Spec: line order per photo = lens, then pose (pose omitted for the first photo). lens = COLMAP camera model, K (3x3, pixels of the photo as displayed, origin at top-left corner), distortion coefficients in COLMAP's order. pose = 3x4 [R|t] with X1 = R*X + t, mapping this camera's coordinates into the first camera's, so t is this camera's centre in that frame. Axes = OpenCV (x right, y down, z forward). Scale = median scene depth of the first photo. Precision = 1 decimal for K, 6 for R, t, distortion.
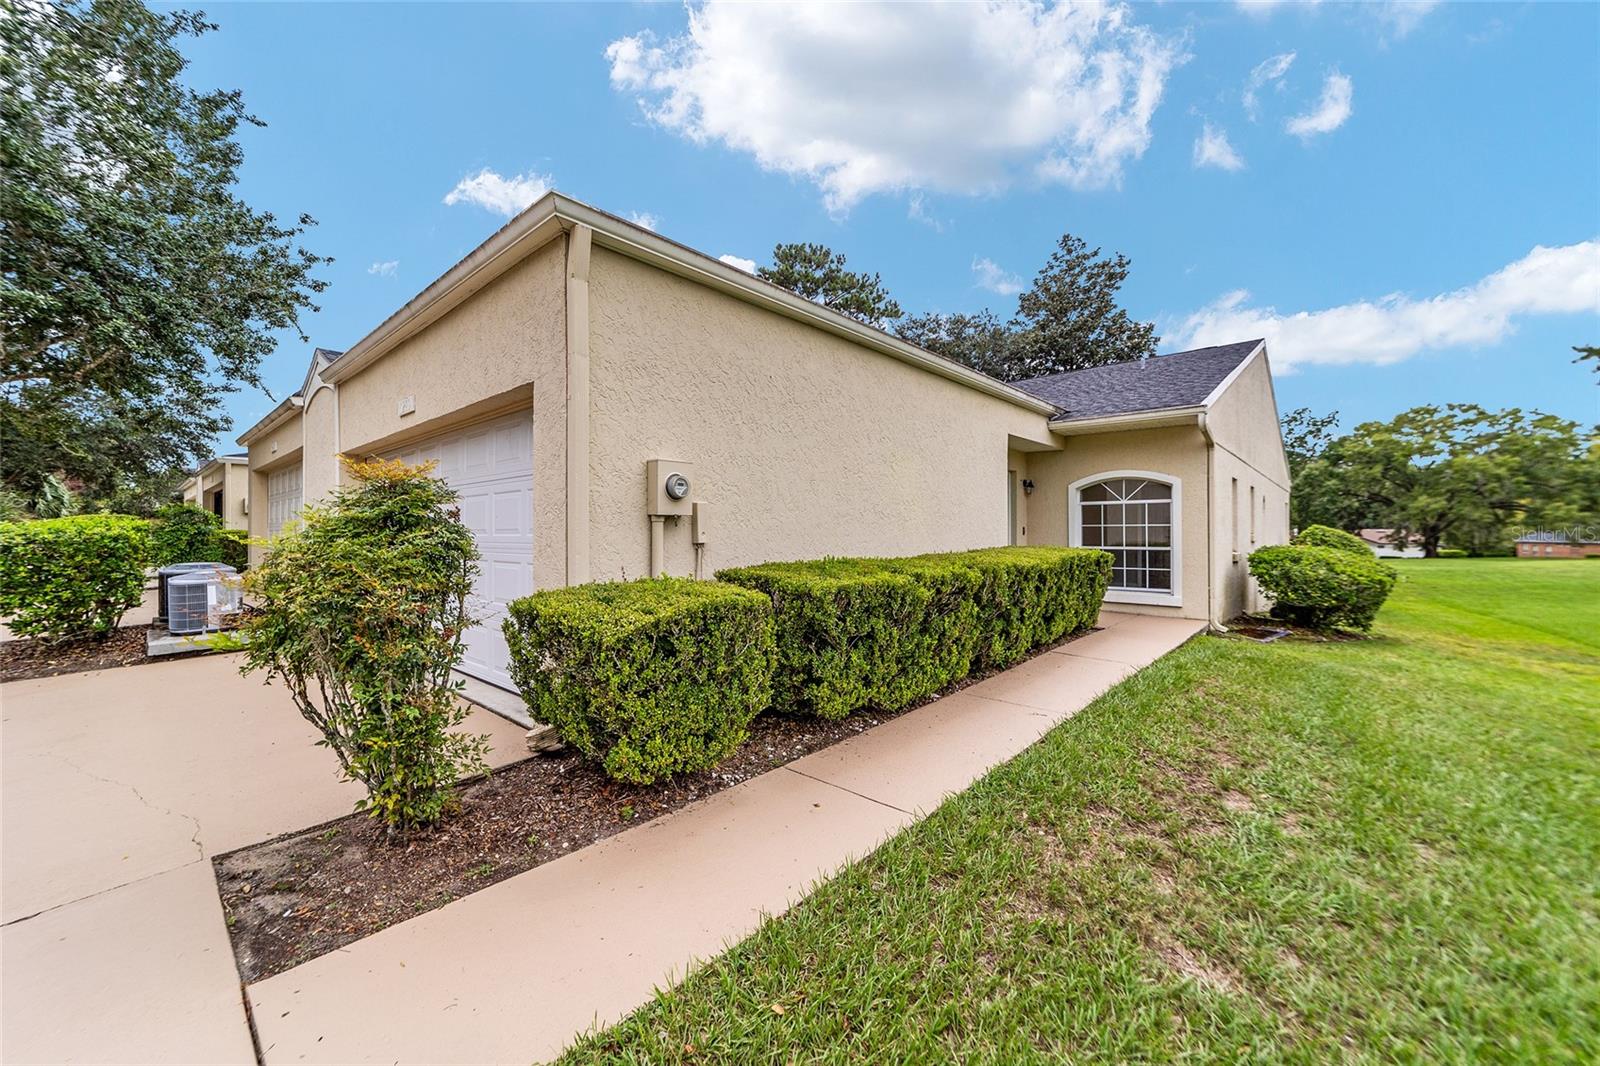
lens RADIAL K [[618.3, 0, 800.0], [0, 618.3, 525.9], [0, 0, 1]] dist [-0.011113, 0.002410]
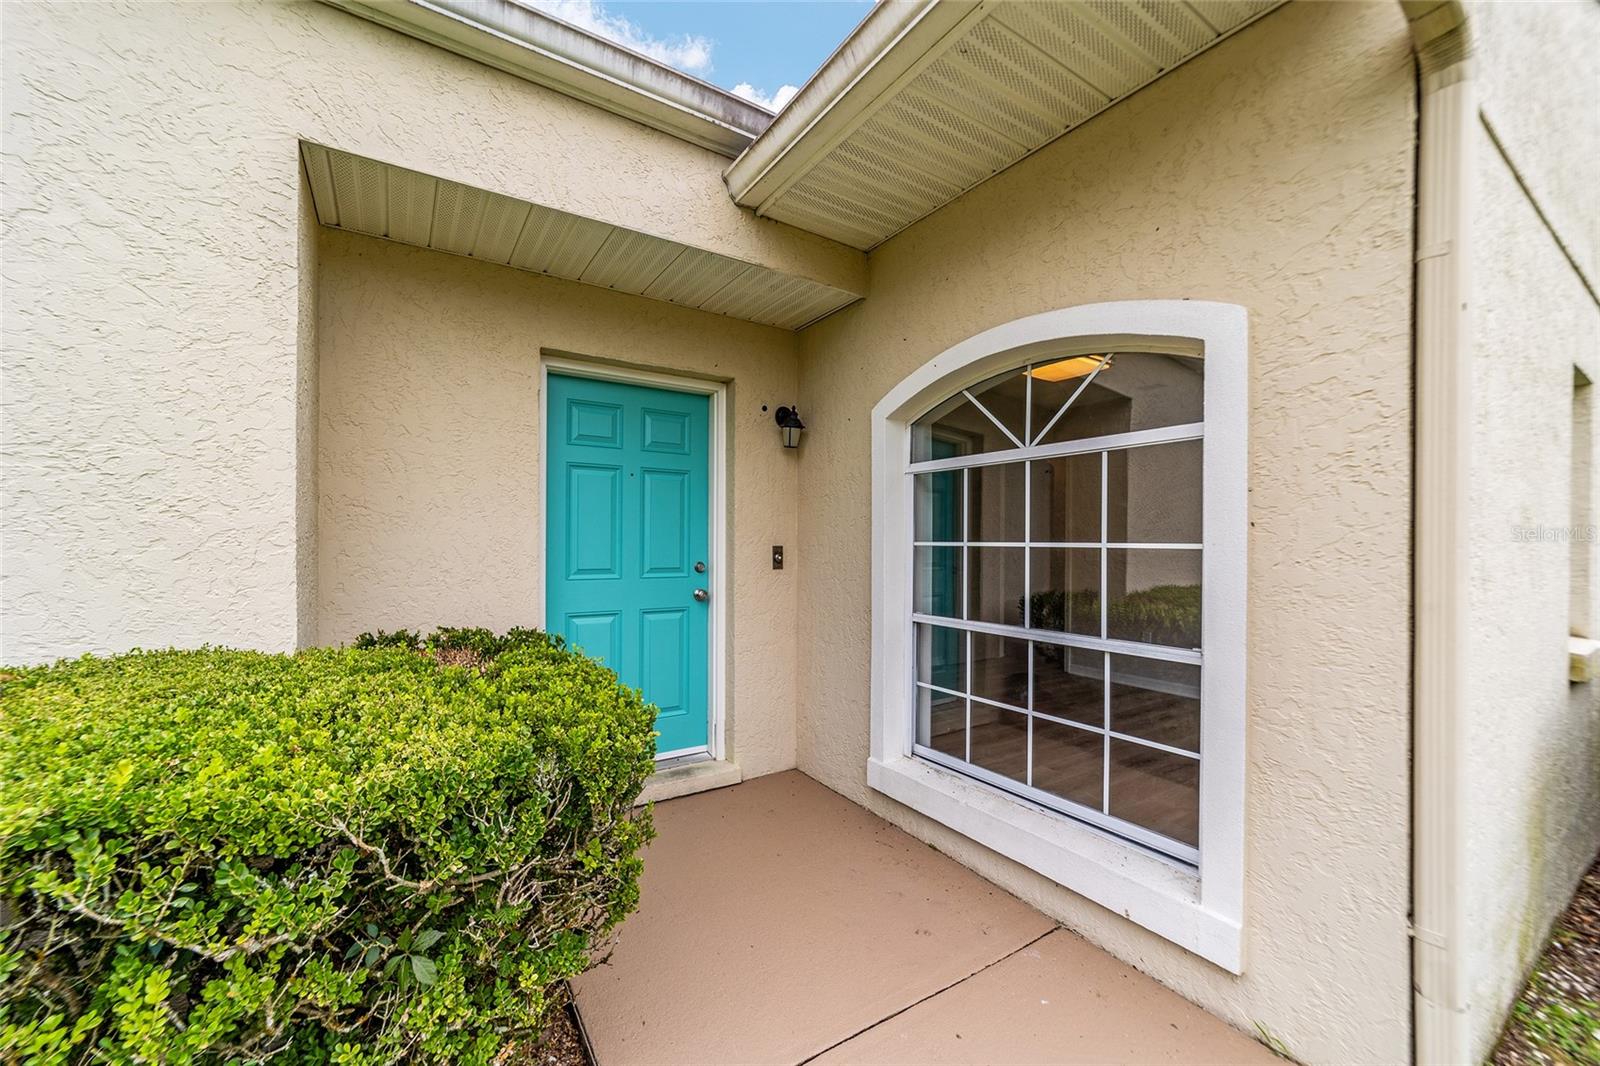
lens RADIAL K [[618.3, 0, 793.3], [0, 618.3, 539.2], [0, 0, 1]] dist [-0.011113, 0.002410]
pose [[0.963228, 0.007317, -0.268584, 0.490748], [-0.003593, 0.999891, 0.014354, -0.006192], [0.268660, -0.012861, 0.963149, 0.714984]]
